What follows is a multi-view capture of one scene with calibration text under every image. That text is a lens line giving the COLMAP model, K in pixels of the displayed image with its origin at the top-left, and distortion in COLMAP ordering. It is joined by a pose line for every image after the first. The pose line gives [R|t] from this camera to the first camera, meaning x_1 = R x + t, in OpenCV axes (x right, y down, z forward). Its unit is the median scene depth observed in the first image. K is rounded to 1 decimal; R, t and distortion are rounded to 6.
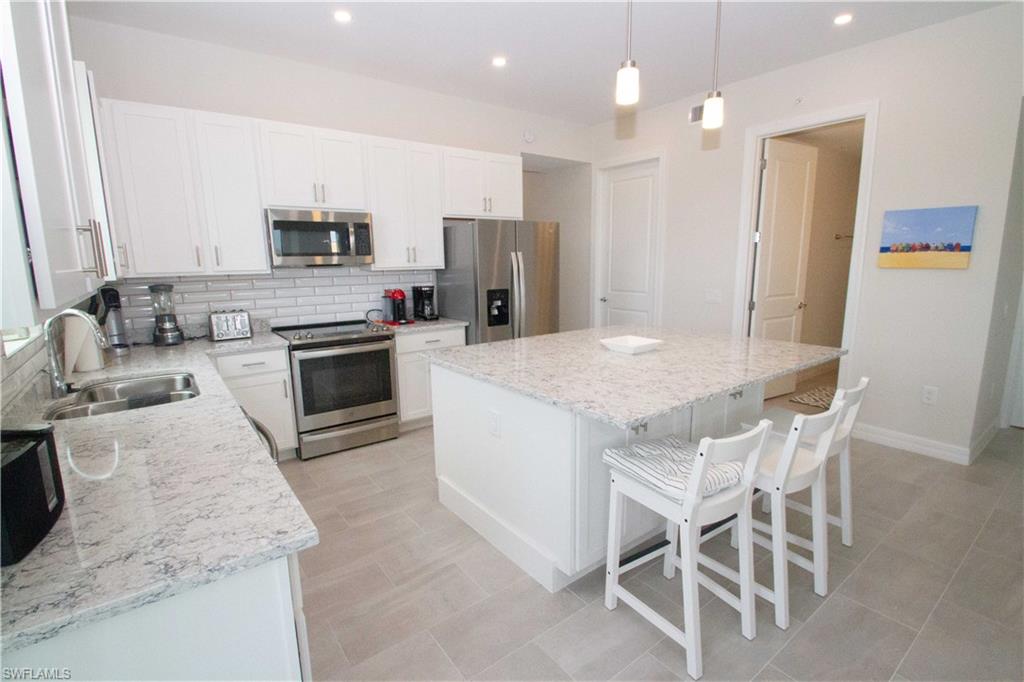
lens RADIAL K [[479.0, 0, 512.0], [0, 479.0, 341.0], [0, 0, 1]] dist [0.022529, -0.021261]
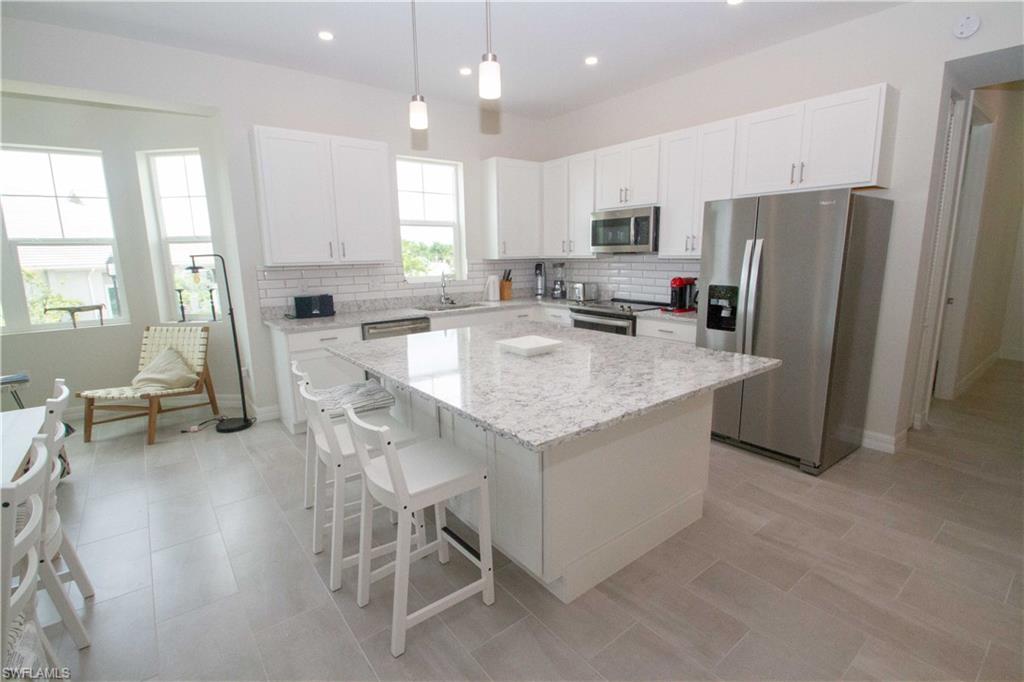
lens RADIAL K [[479.0, 0, 512.0], [0, 479.0, 341.0], [0, 0, 1]] dist [0.022529, -0.021261]
pose [[0.019100, 0.198412, -0.979933, 0.834297], [-0.156295, 0.968654, 0.193082, -0.125471], [0.987526, 0.149471, 0.049512, 0.654281]]
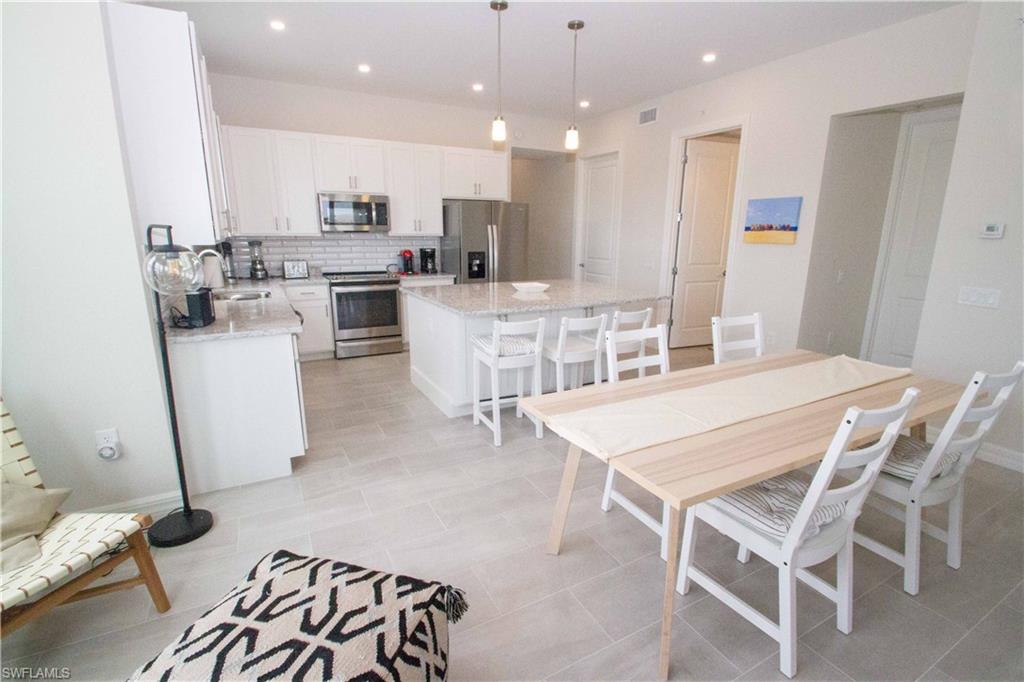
lens RADIAL K [[479.0, 0, 512.0], [0, 479.0, 341.0], [0, 0, 1]] dist [0.022529, -0.021261]
pose [[0.987759, 0.055377, -0.145825, 0.305792], [-0.047020, 0.997082, 0.060145, 0.064764], [0.148730, -0.052552, 0.987480, -0.392365]]
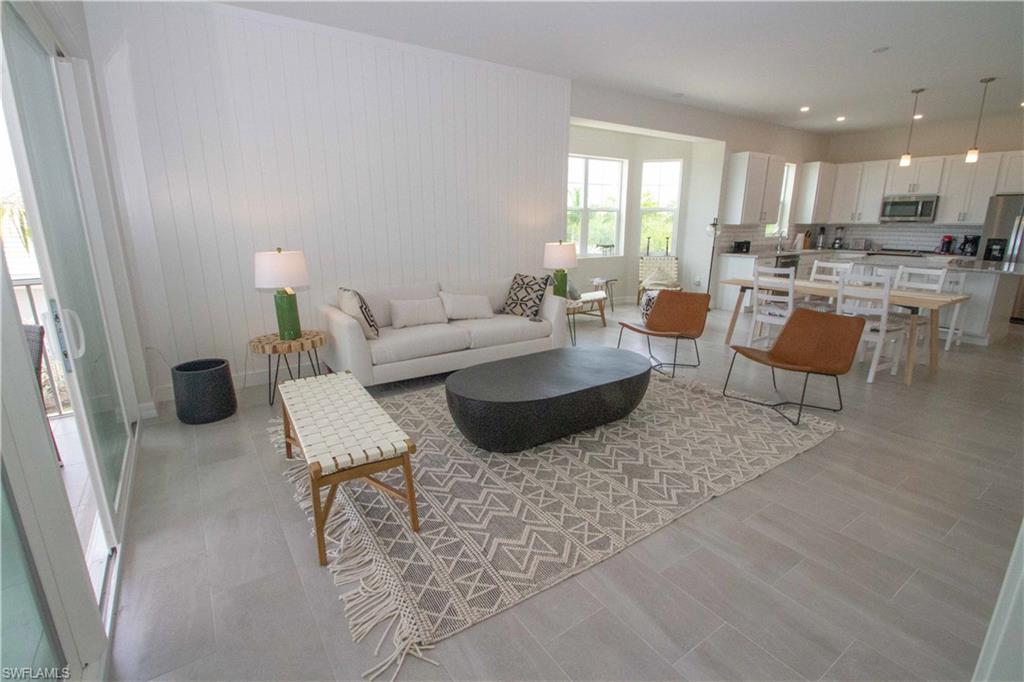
lens RADIAL K [[479.0, 0, 512.0], [0, 479.0, 341.0], [0, 0, 1]] dist [0.022529, -0.021261]
pose [[-0.041994, 0.258377, -0.965131, 1.831694], [-0.174078, 0.949316, 0.261717, 0.092035], [0.983836, 0.178999, 0.005112, -0.633251]]
